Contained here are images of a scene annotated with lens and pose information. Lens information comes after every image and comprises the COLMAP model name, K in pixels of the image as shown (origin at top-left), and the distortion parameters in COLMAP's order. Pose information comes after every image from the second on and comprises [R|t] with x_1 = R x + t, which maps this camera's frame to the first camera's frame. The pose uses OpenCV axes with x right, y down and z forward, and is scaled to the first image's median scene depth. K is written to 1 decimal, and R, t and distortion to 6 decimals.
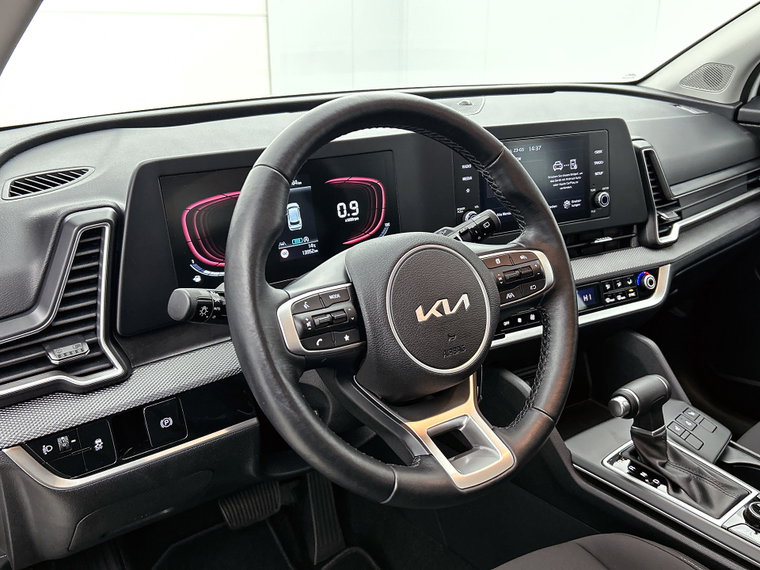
lens RADIAL K [[714.9, 0, 394.0], [0, 714.9, 292.5], [0, 0, 1]] dist [0.053435, 0.000000]
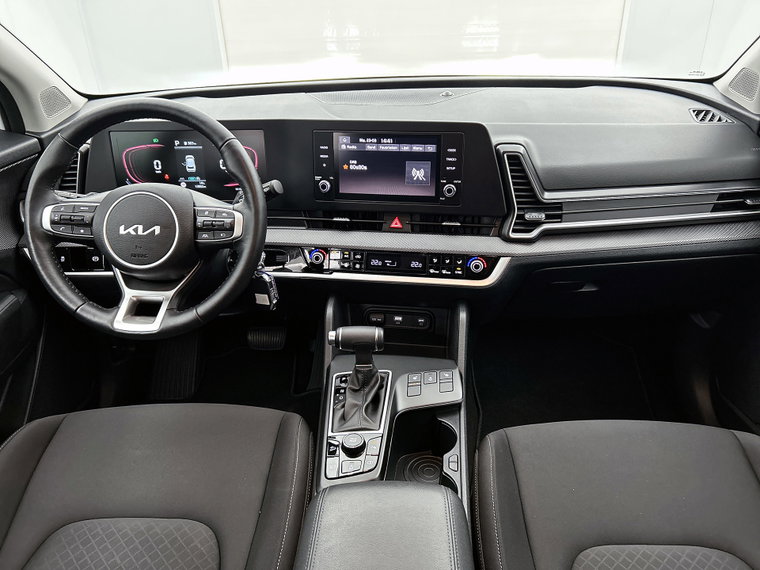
lens RADIAL K [[580.4, 0, 379.2], [0, 580.4, 282.9], [0, 0, 1]] dist [0.055722, -0.036610]
pose [[0.757335, 0.277594, -0.591089, 1.012701], [-0.198204, 0.960165, 0.196974, -0.183043], [0.622221, -0.032019, 0.782186, 0.183663]]
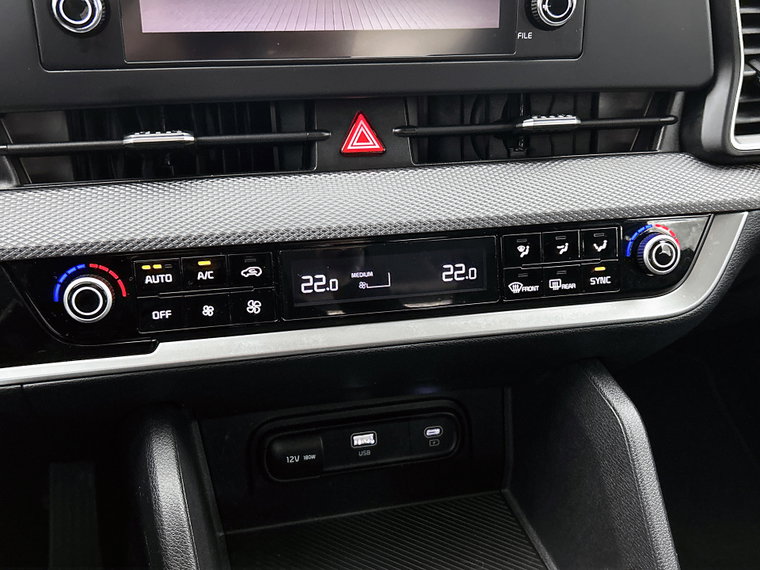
lens RADIAL K [[795.4, 0, 388.1], [0, 795.4, 286.2], [0, 0, 1]] dist [0.035571, 0.000000]
pose [[0.952508, 0.176837, -0.247905, 0.409318], [-0.134336, 0.974621, 0.179074, -0.065697], [0.273281, -0.137267, 0.952090, 0.723516]]
